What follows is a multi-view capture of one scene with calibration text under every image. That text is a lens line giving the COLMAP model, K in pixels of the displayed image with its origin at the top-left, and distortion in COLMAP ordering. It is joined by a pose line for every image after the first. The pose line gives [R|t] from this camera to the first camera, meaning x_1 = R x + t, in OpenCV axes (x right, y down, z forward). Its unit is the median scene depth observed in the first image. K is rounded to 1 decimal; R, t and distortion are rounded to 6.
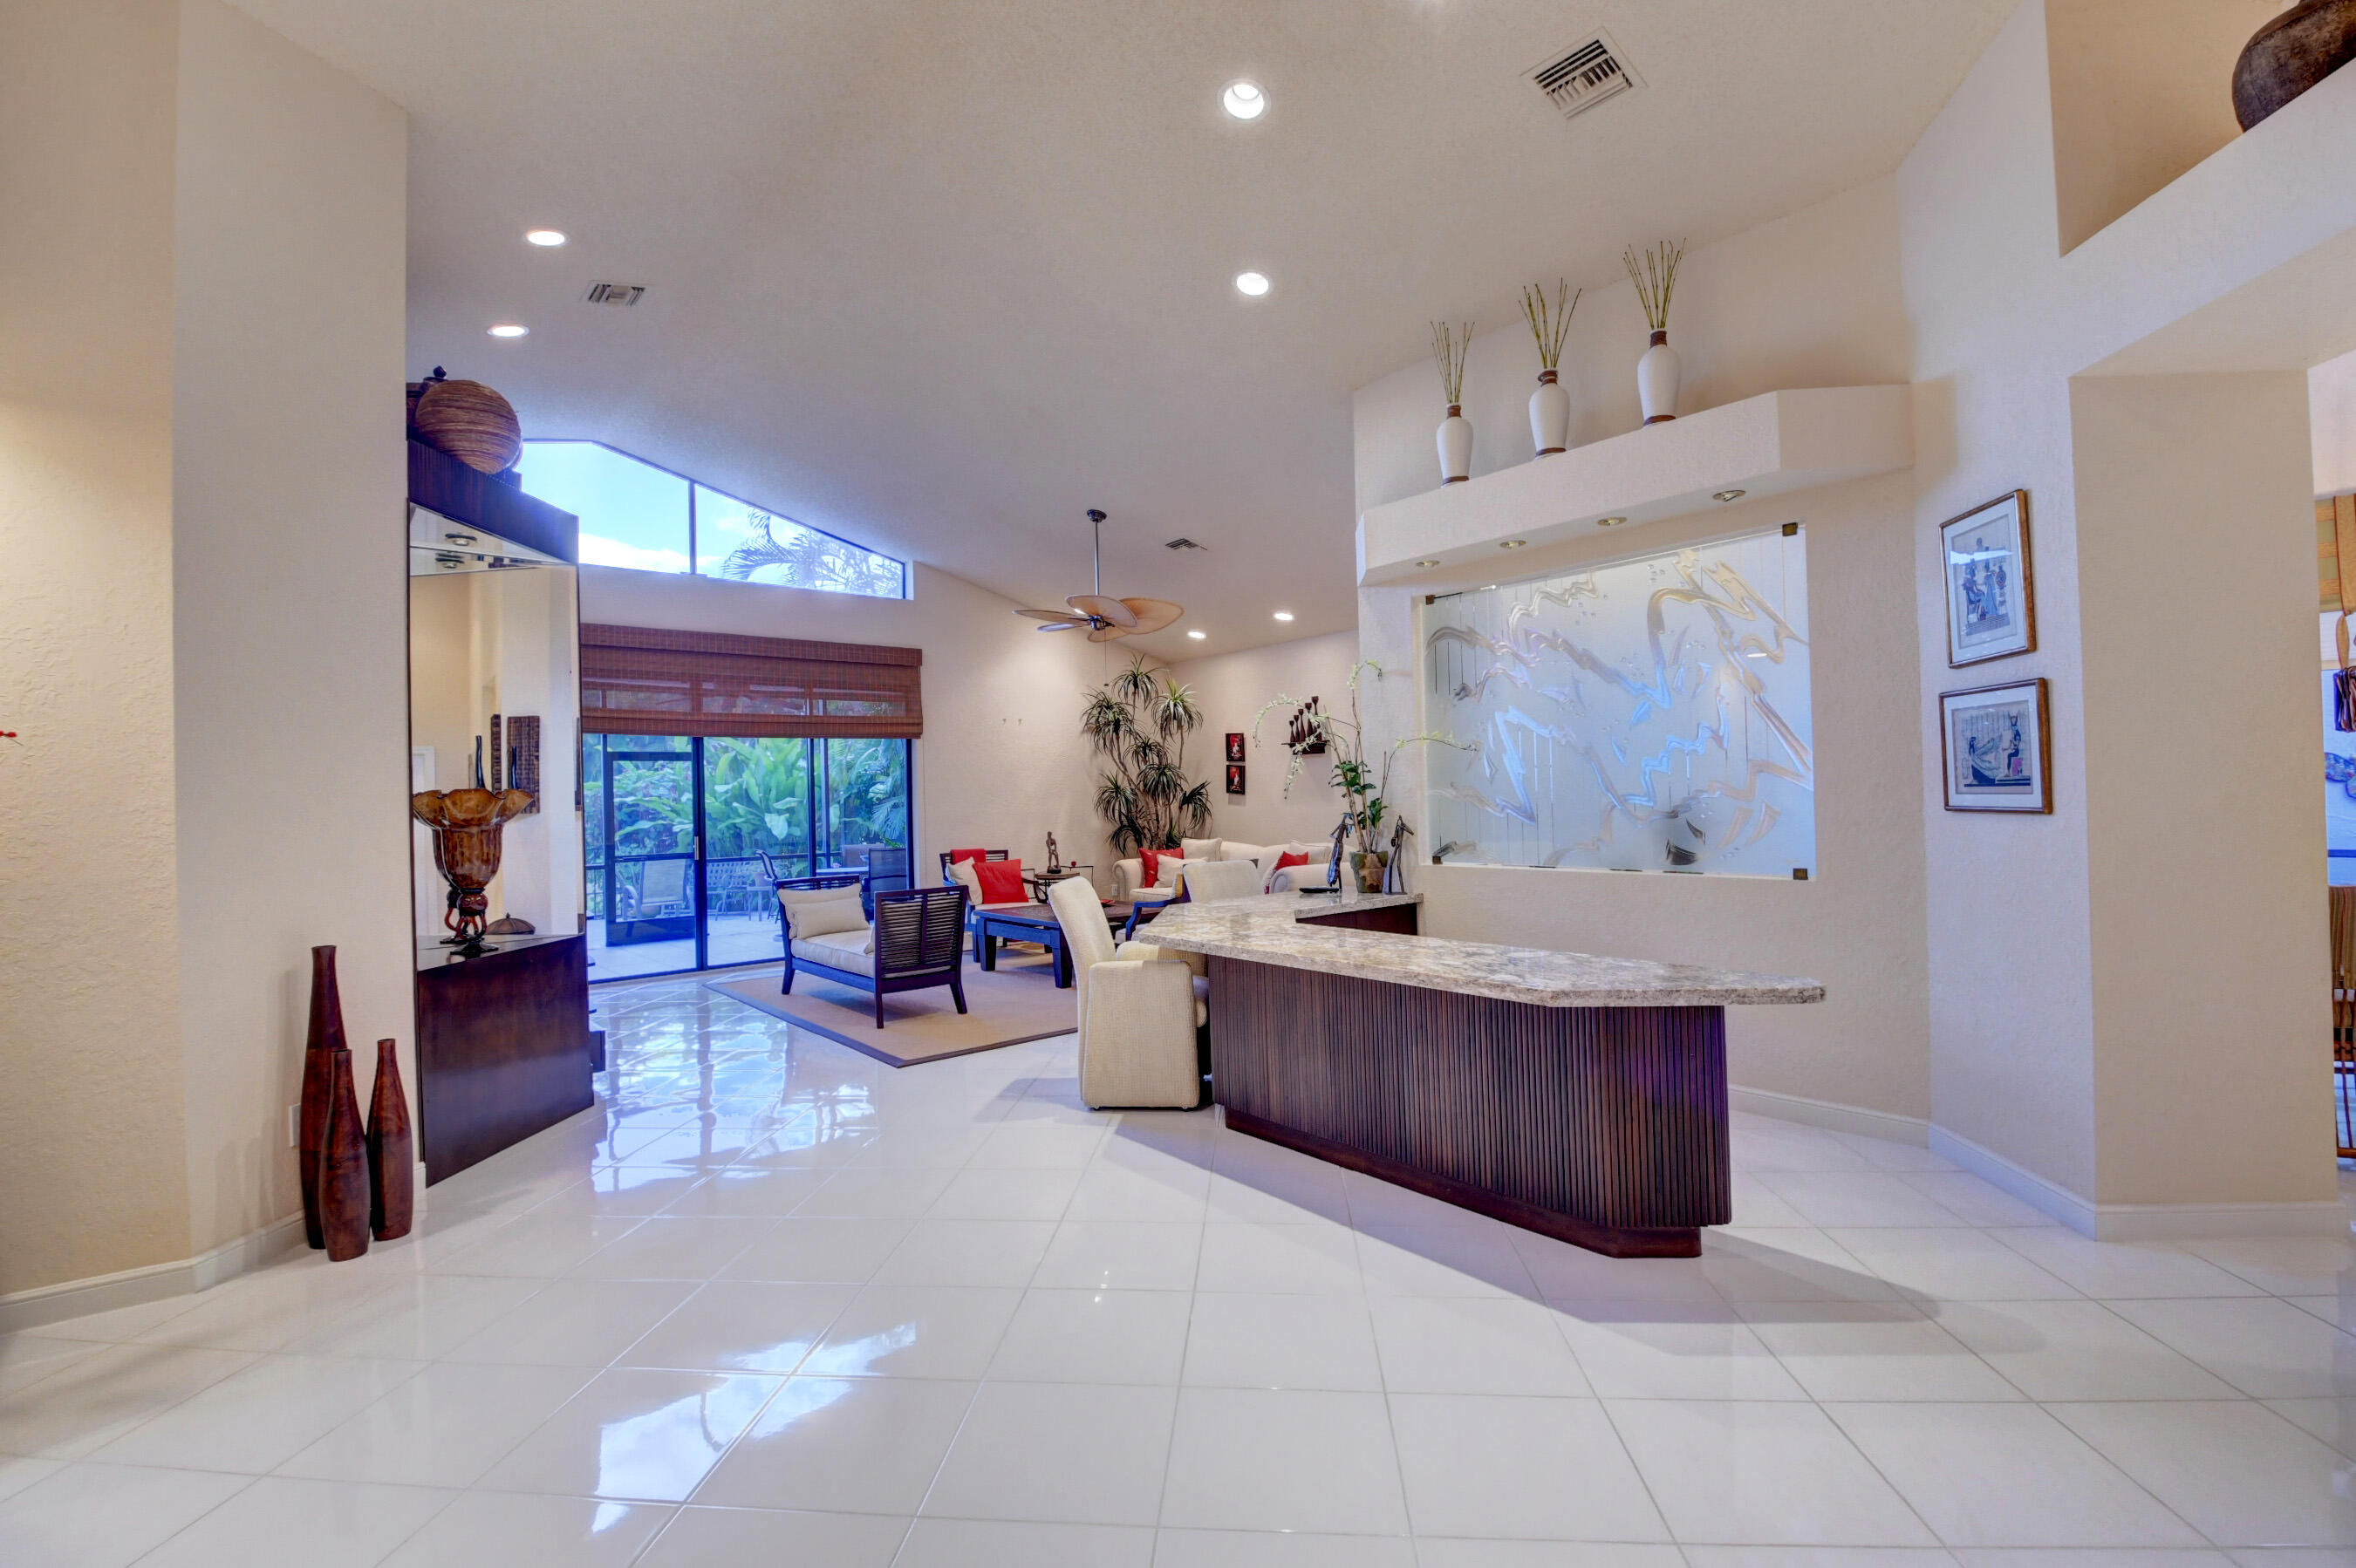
lens RADIAL K [[1034.1, 0, 1179.4], [0, 1034.1, 794.9], [0, 0, 1]] dist [0.002202, 0.000082]
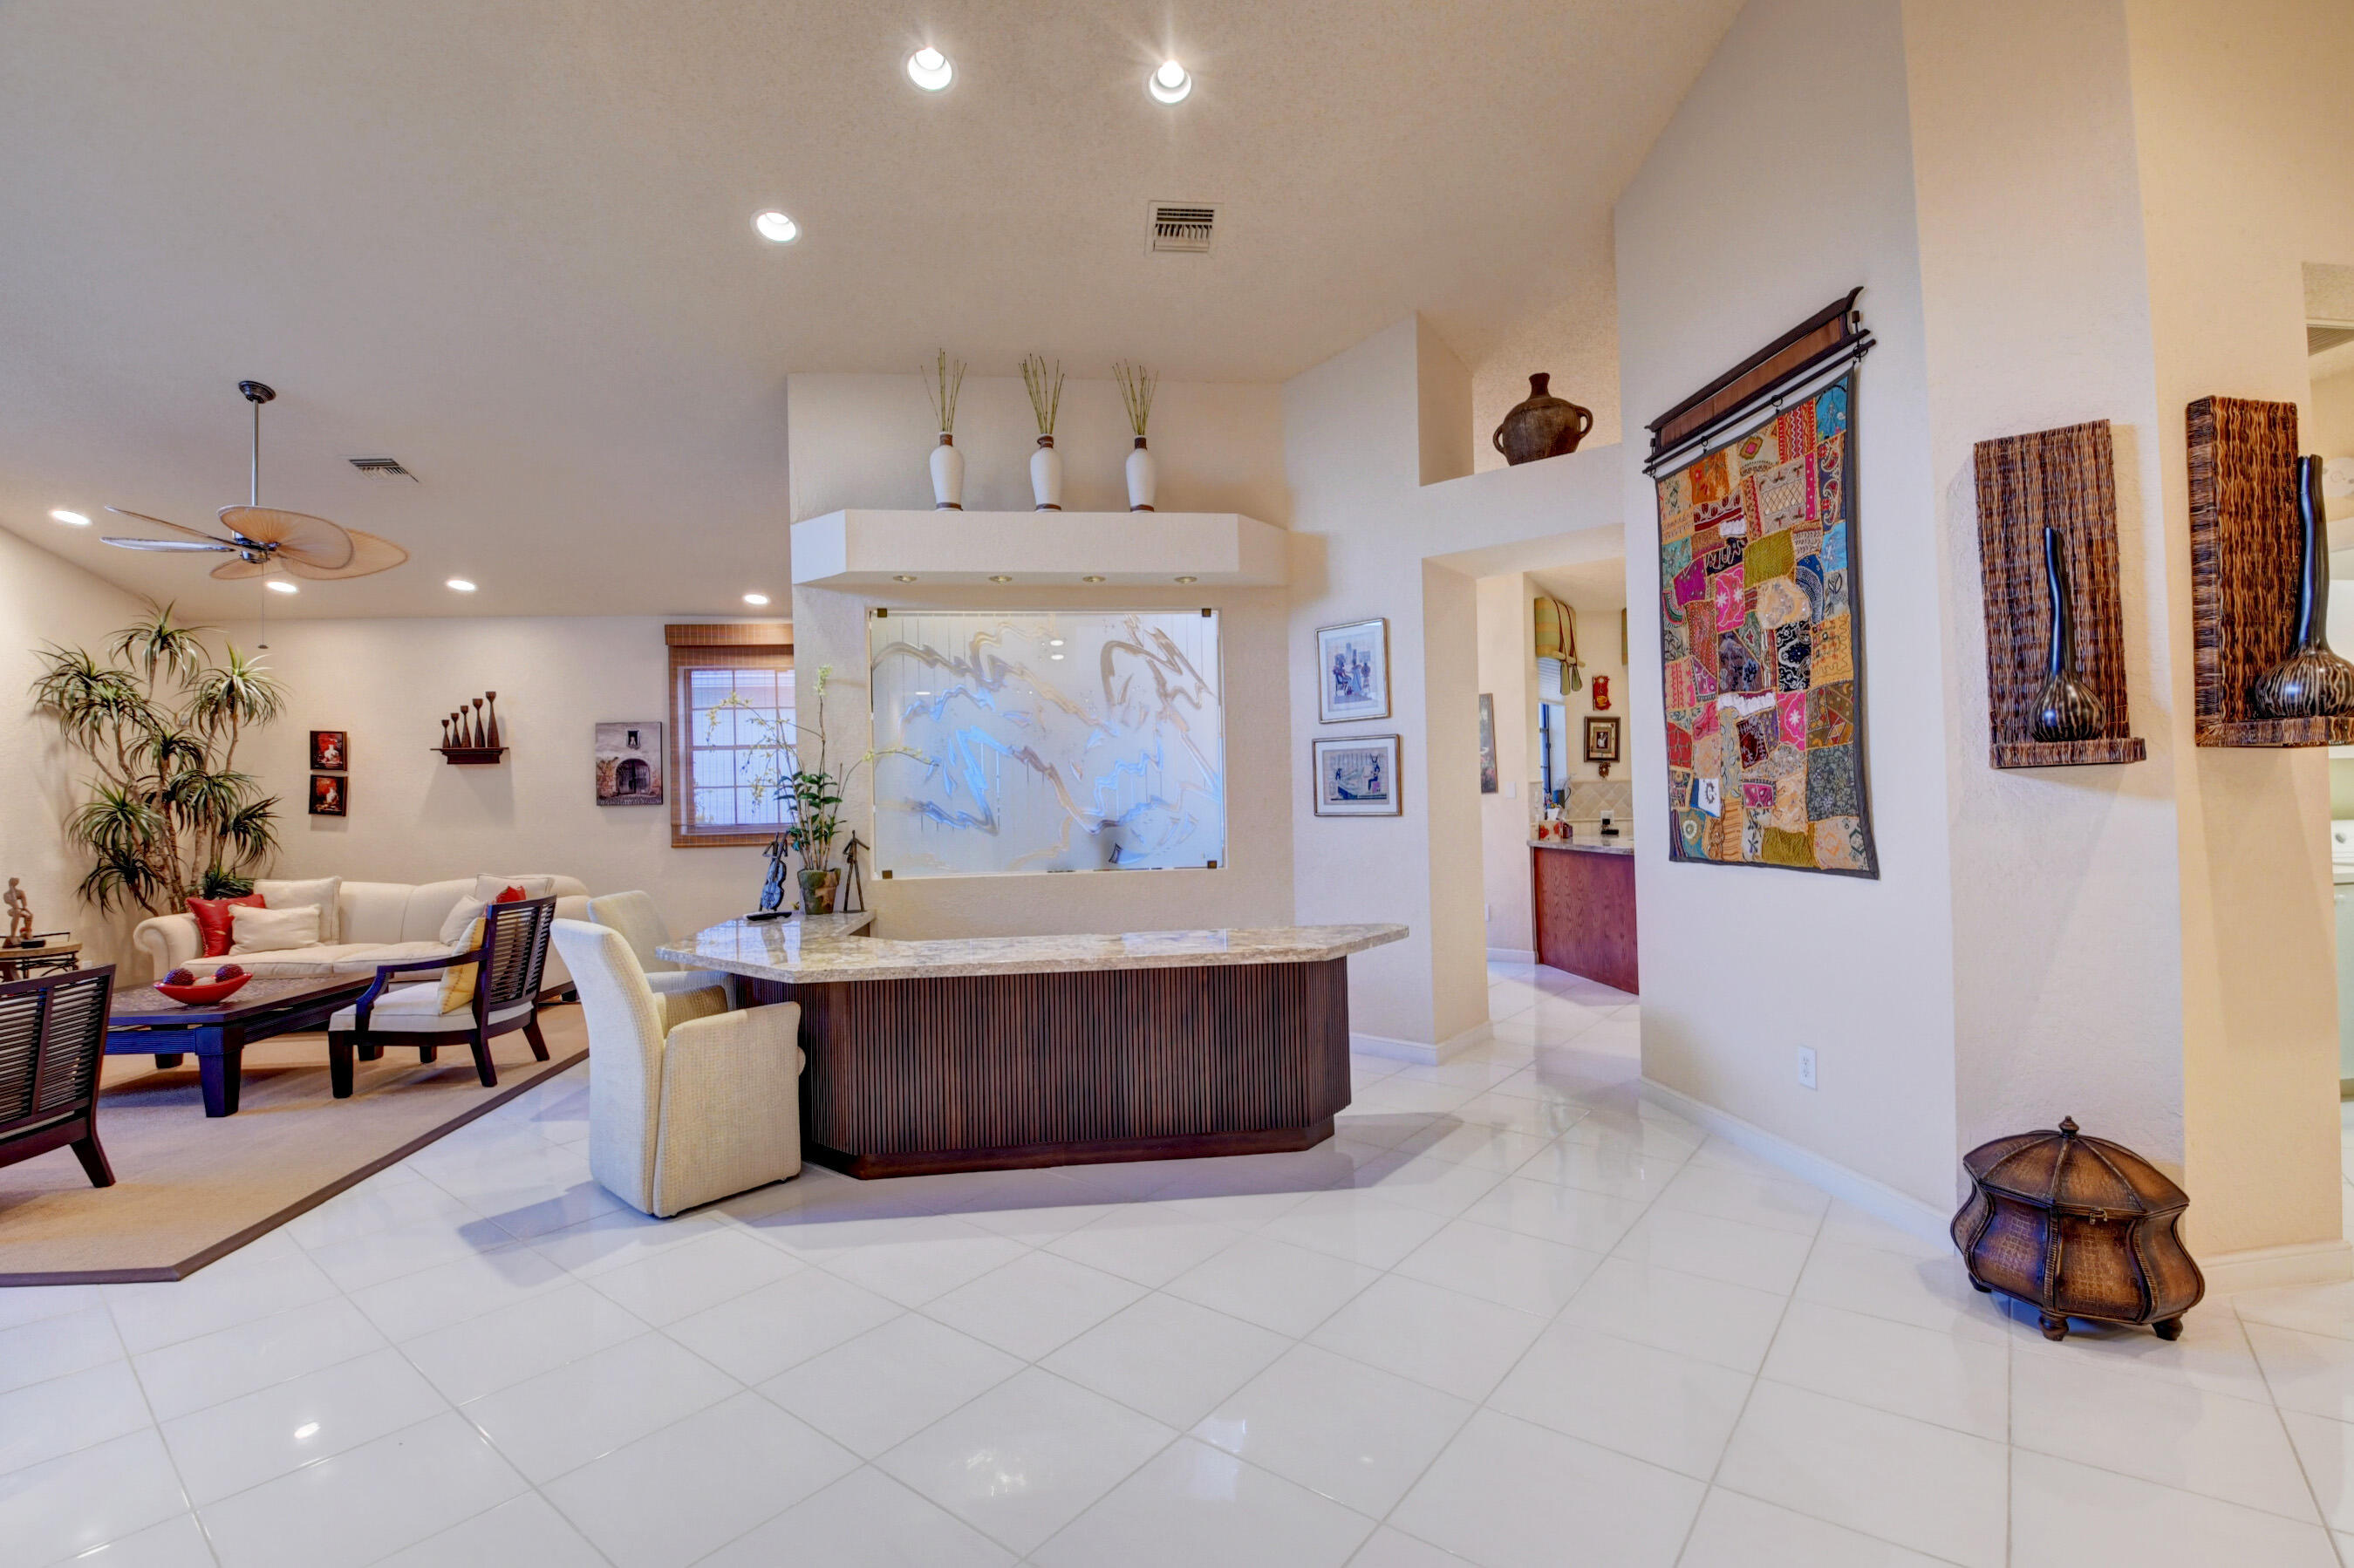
lens RADIAL K [[1034.6, 0, 1177.0], [0, 1034.6, 784.0], [0, 0, 1]] dist [0.045875, -0.040981]
pose [[0.563778, 0.023700, 0.825586, -0.506957], [0.007250, 0.999408, -0.033641, 0.013892], [-0.825895, 0.024951, 0.563272, 0.246281]]
